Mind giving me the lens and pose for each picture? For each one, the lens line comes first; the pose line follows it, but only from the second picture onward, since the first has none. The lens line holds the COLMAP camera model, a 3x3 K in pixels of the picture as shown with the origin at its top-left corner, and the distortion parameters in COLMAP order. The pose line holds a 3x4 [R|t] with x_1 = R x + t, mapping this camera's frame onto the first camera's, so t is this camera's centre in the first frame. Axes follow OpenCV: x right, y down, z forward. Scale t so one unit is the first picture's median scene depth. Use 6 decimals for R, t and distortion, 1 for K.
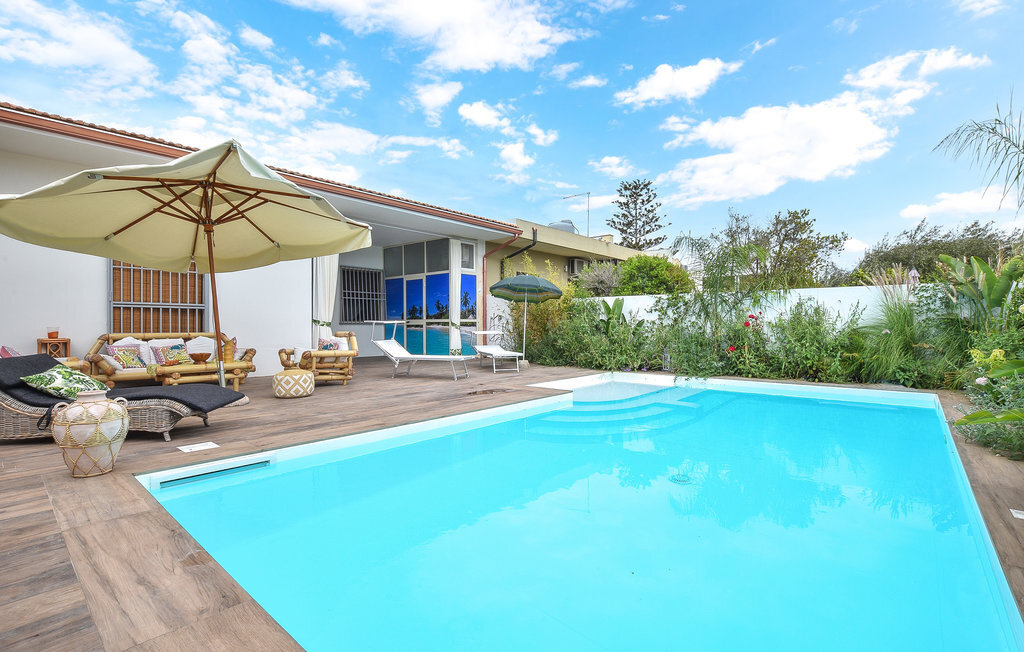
lens RADIAL K [[474.2, 0, 513.2], [0, 474.2, 332.4], [0, 0, 1]] dist [-0.002960, -0.000479]
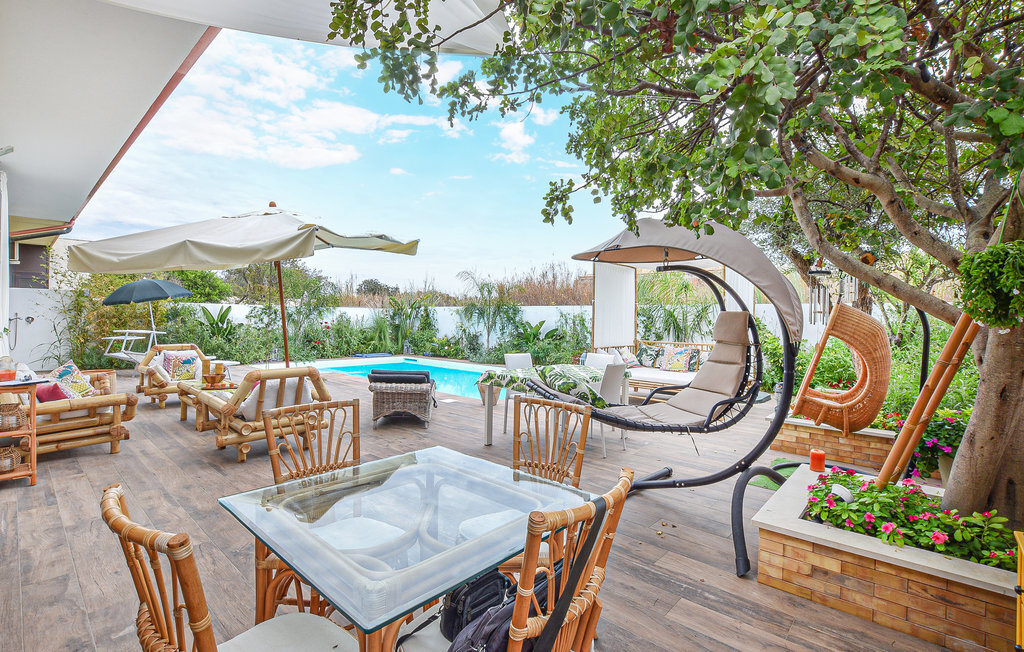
lens RADIAL K [[477.8, 0, 510.5], [0, 477.8, 320.6], [0, 0, 1]] dist [-0.038718, -0.000027]
pose [[0.036870, -0.007158, 0.999294, -1.007913], [-0.001782, 0.999972, 0.007229, -0.046661], [-0.999318, -0.002047, 0.036856, 0.234964]]
